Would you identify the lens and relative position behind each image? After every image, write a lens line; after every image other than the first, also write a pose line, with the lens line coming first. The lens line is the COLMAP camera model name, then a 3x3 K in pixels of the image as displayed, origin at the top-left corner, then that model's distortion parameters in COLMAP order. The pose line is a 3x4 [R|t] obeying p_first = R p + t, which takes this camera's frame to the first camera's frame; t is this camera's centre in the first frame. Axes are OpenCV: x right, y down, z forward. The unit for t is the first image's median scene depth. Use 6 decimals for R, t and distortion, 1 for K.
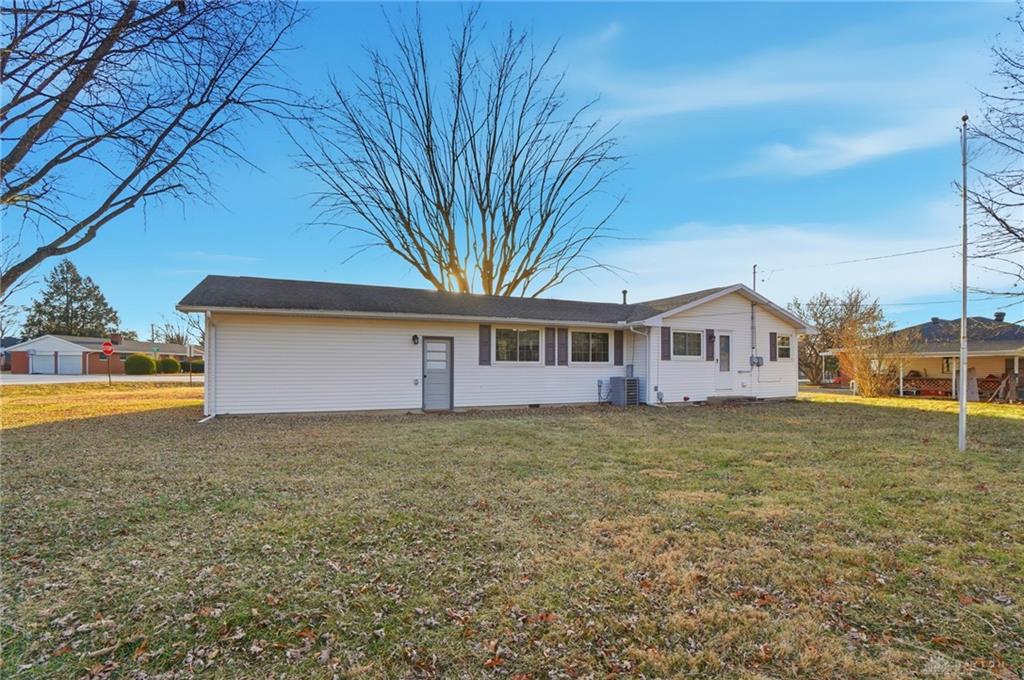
lens RADIAL K [[460.9, 0, 507.1], [0, 460.9, 340.4], [0, 0, 1]] dist [-0.023150, -0.000258]
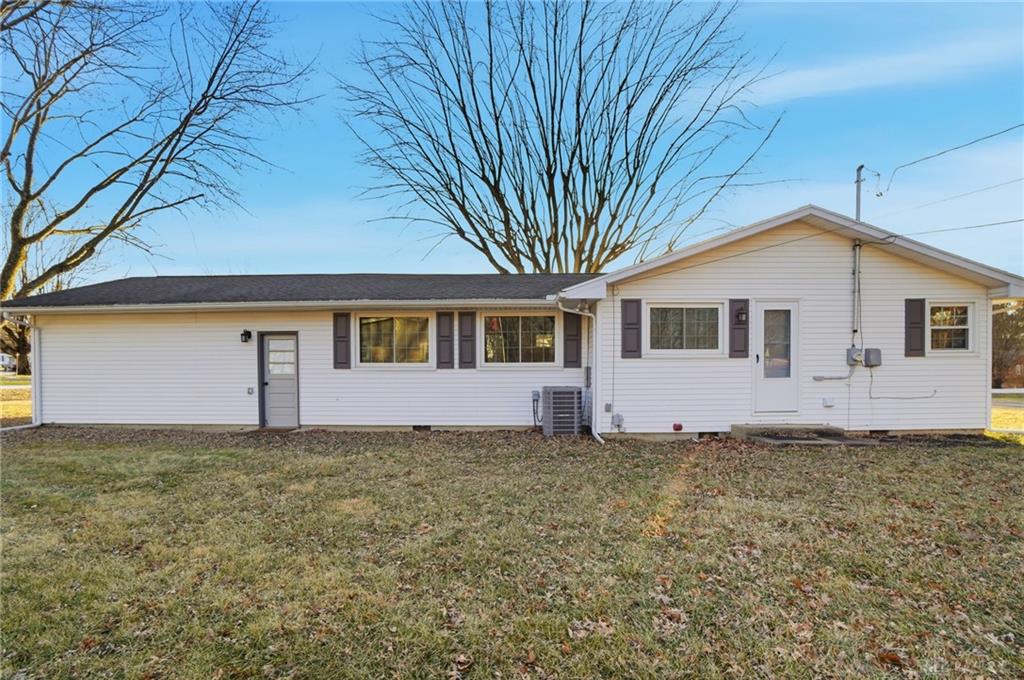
lens RADIAL K [[477.4, 0, 512.3], [0, 477.4, 356.9], [0, 0, 1]] dist [-0.019253, -0.000147]
pose [[0.901228, -0.015290, -0.433074, 0.466204], [0.030058, 0.999176, 0.027275, 0.020731], [0.432301, -0.037599, 0.900945, 0.404487]]
